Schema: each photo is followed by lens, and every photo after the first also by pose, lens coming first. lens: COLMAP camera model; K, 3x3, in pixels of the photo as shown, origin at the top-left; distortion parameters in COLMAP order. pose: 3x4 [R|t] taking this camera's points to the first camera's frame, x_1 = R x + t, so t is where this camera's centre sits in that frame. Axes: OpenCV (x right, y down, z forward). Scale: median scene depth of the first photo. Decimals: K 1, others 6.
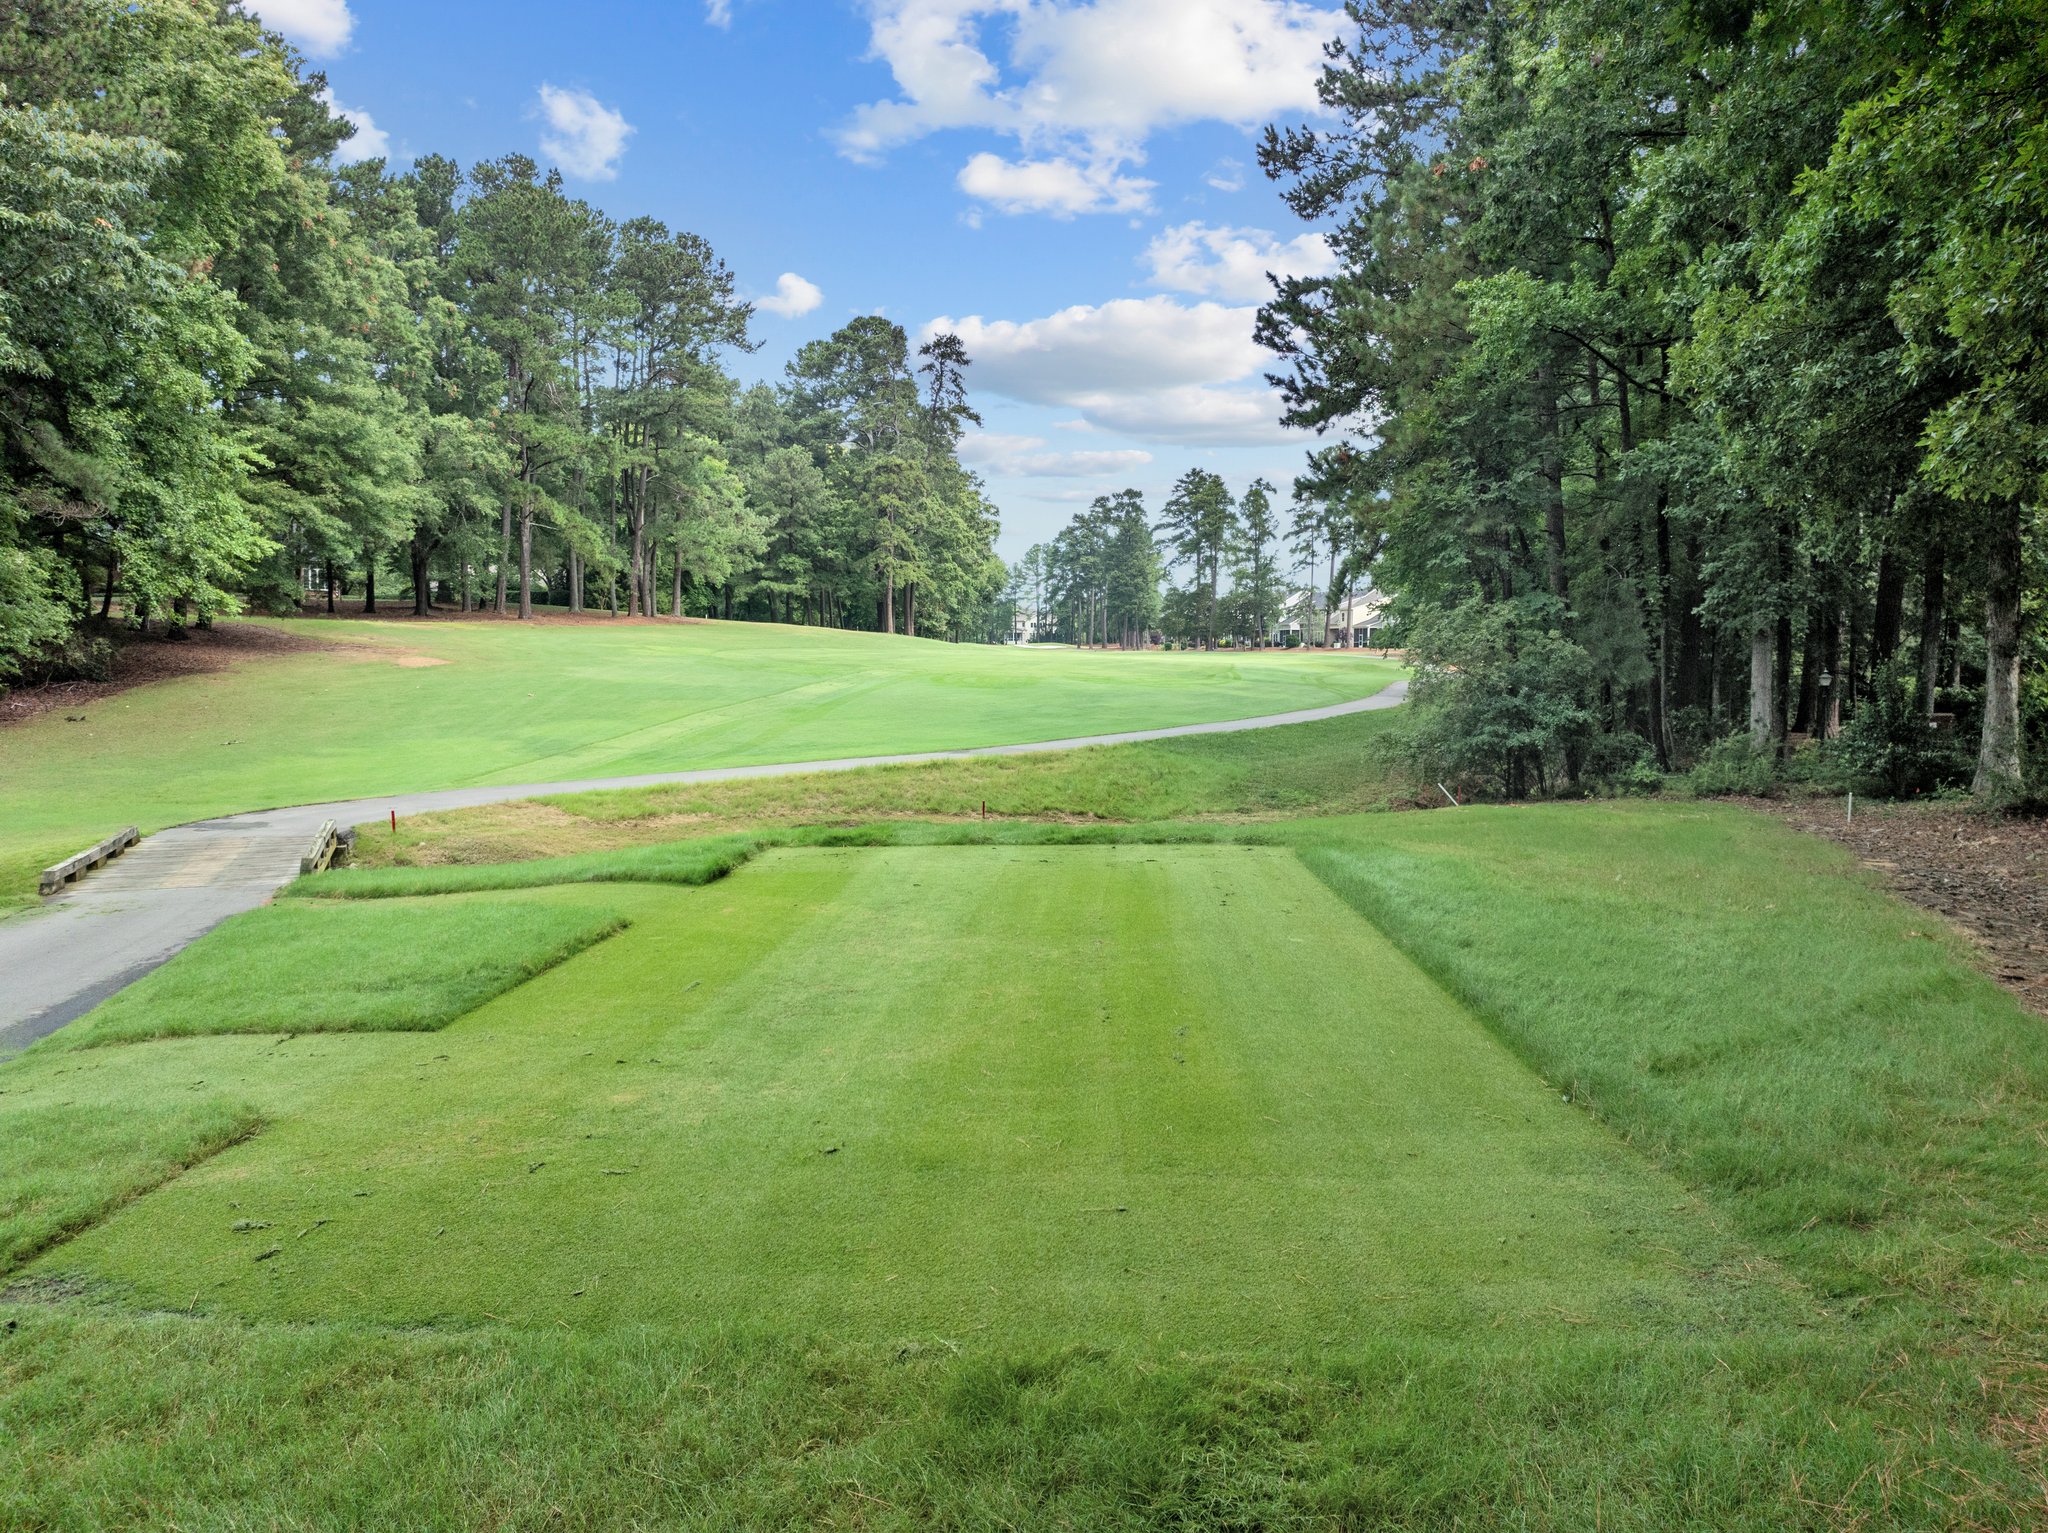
lens RADIAL K [[1456.3, 0, 1024.0], [0, 1456.3, 766.5], [0, 0, 1]] dist [-0.040578, 0.001507]
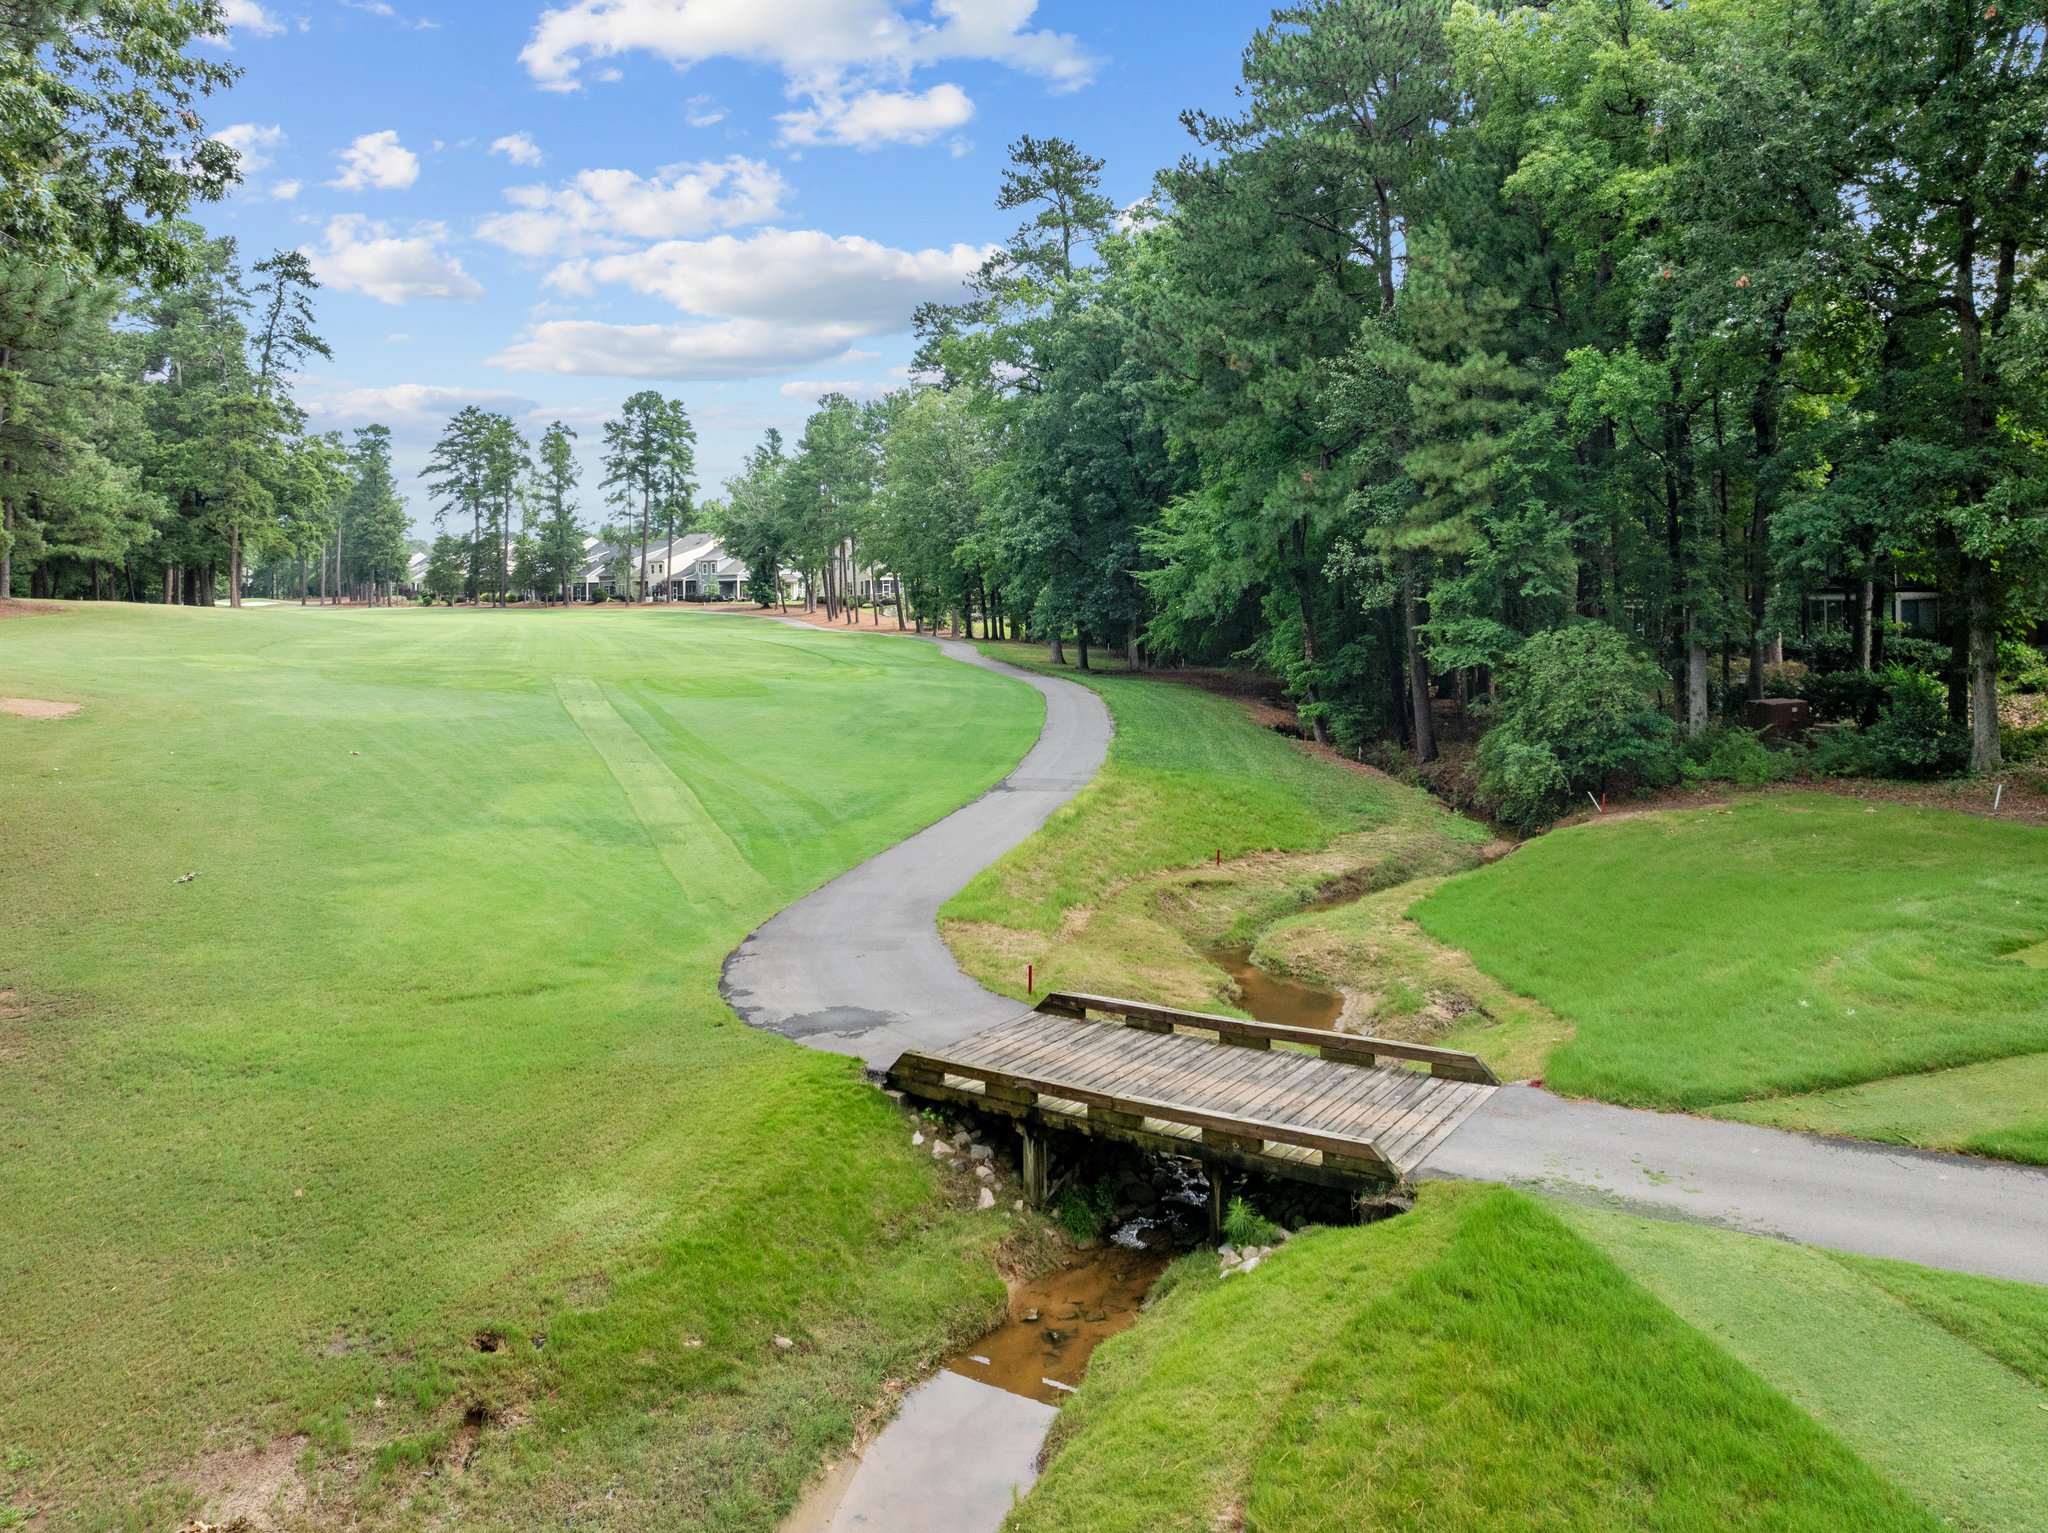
lens RADIAL K [[1527.6, 0, 1024.1], [0, 1527.6, 581.3], [0, 0, 1]] dist [-0.044838, -0.000915]
pose [[0.853630, -0.013730, 0.520699, -0.095788], [0.057819, 0.995972, -0.068527, -0.013619], [-0.517661, 0.088603, 0.850986, 0.030628]]
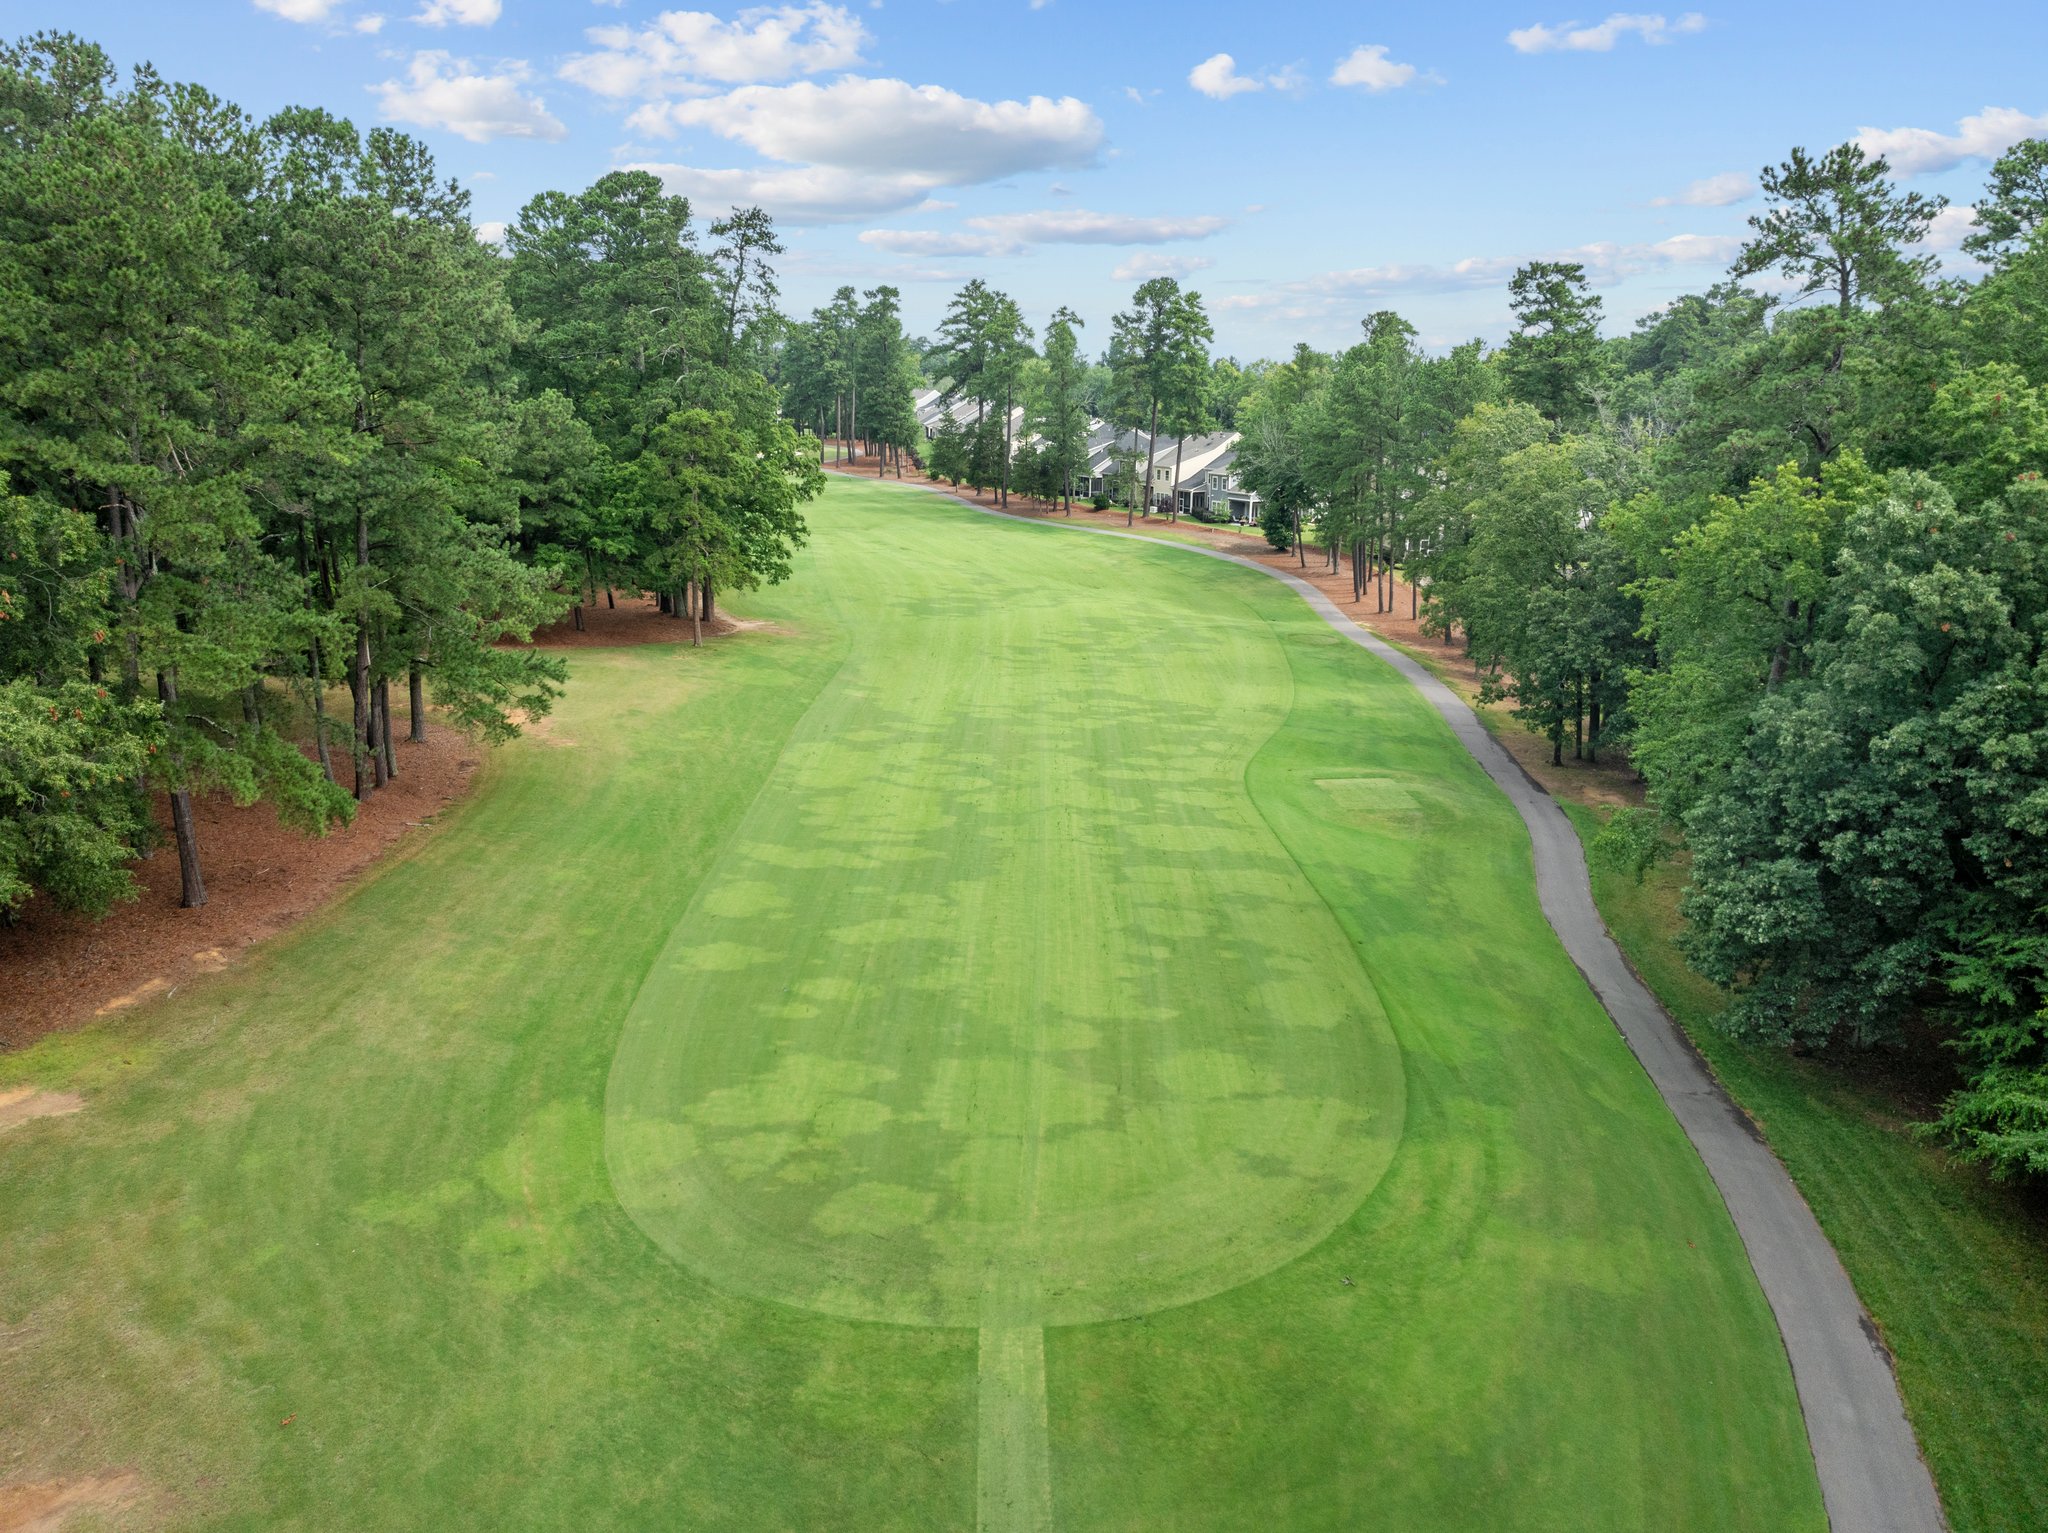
lens RADIAL K [[1456.3, 0, 1024.0], [0, 1456.3, 766.5], [0, 0, 1]] dist [-0.040578, 0.001507]
pose [[0.976197, -0.053586, 0.210161, -0.055147], [0.011709, 0.980605, 0.195642, -0.107763], [-0.216569, -0.188525, 0.957892, 0.154901]]
